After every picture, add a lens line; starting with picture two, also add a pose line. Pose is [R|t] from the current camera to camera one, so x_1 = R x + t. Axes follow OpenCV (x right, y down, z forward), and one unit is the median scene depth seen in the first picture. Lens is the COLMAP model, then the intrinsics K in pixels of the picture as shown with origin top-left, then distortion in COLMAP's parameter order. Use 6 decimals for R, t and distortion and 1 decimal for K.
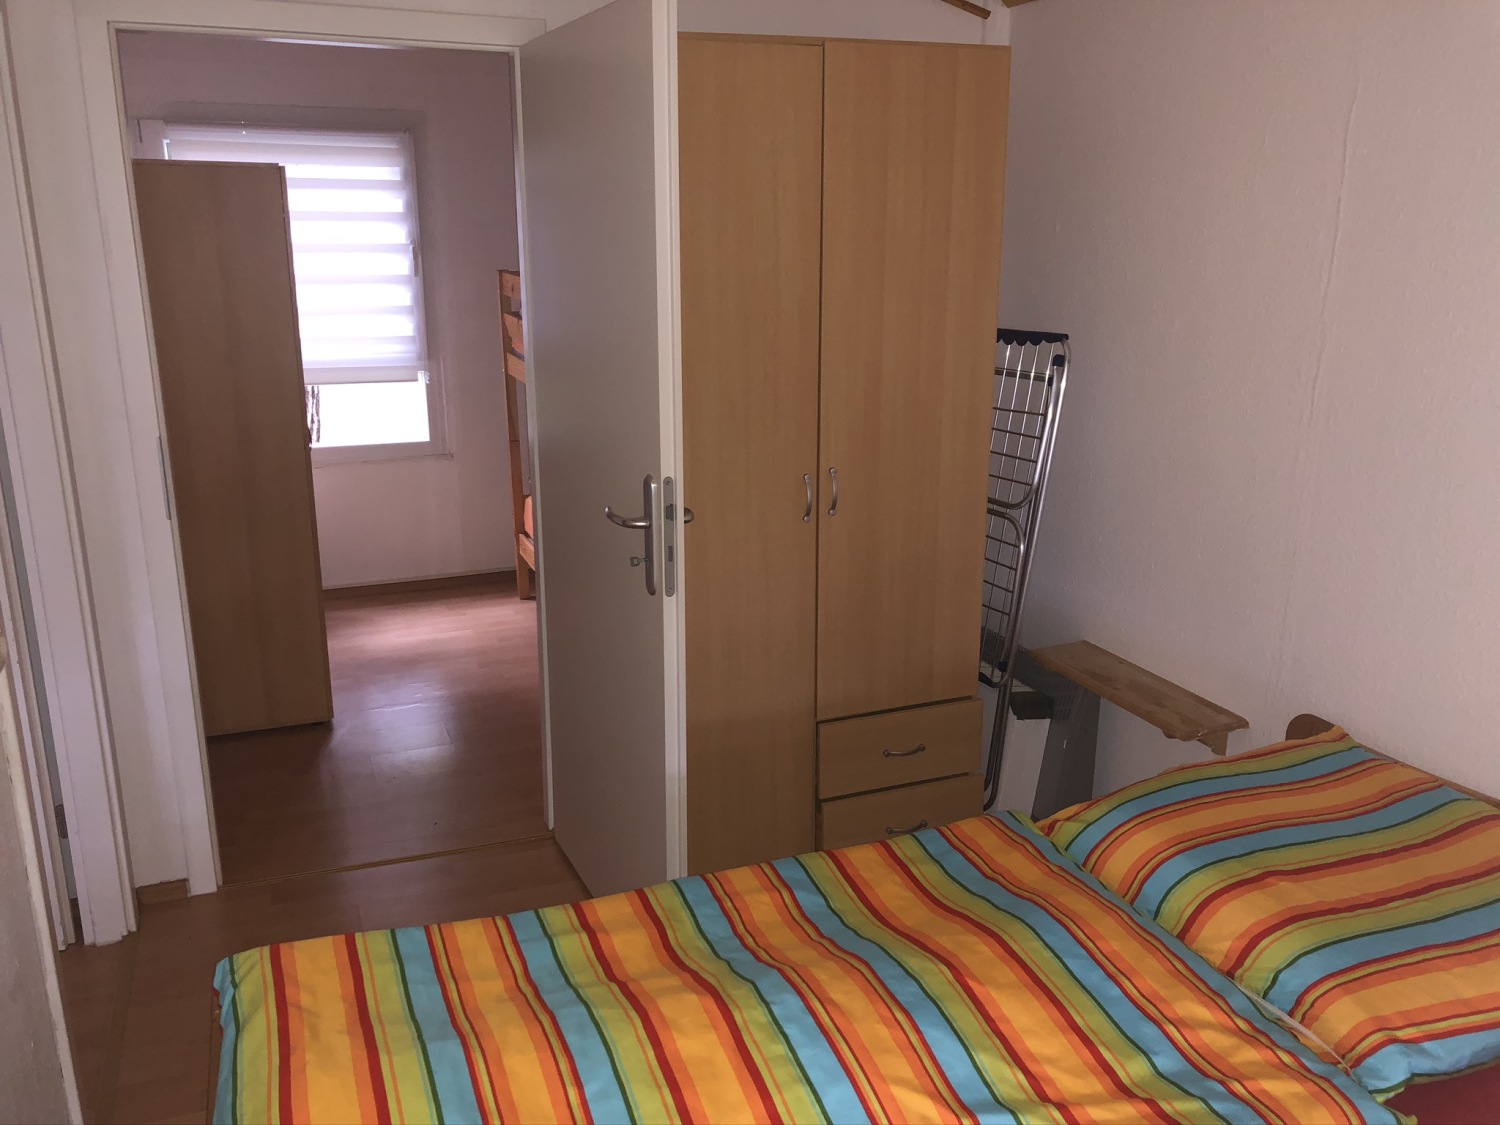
lens RADIAL K [[1229.7, 0, 755.4], [0, 1229.7, 561.9], [0, 0, 1]] dist [0.043241, -0.046755]
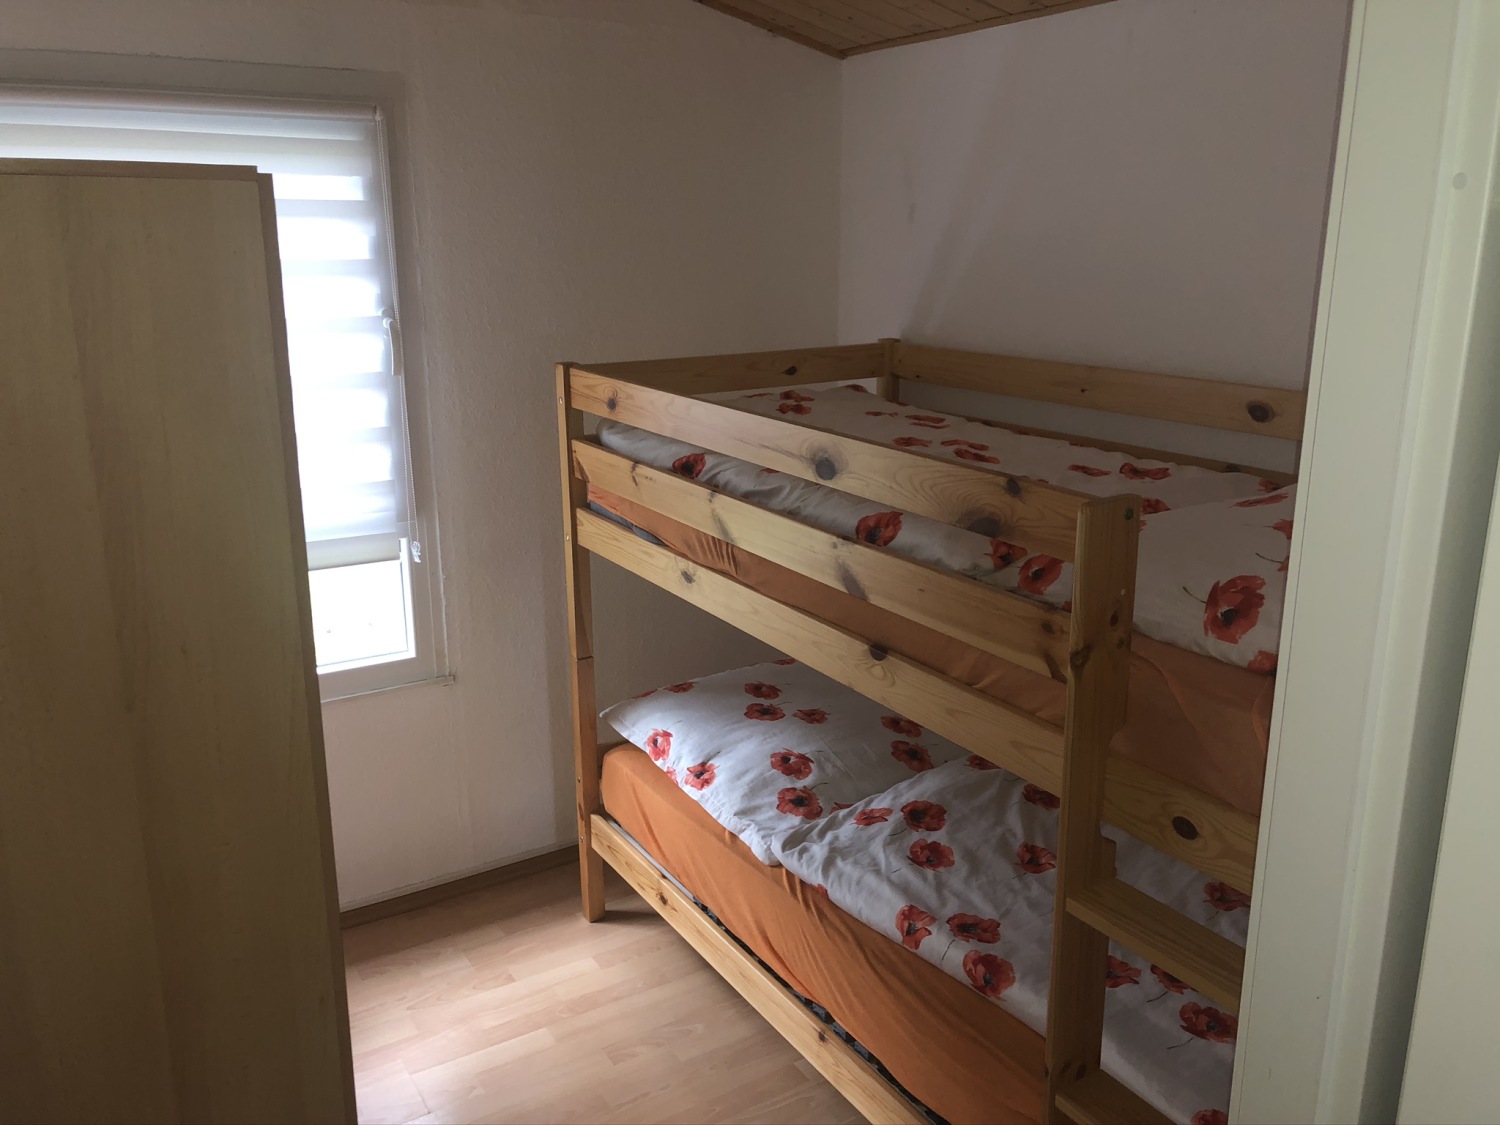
lens RADIAL K [[1229.7, 0, 742.9], [0, 1229.7, 562.0], [0, 0, 1]] dist [0.043241, -0.046755]
pose [[0.985507, -0.049778, 0.162166, -0.216892], [0.051437, 0.998658, -0.006049, -0.137312], [-0.161648, 0.014302, 0.986745, 0.437242]]
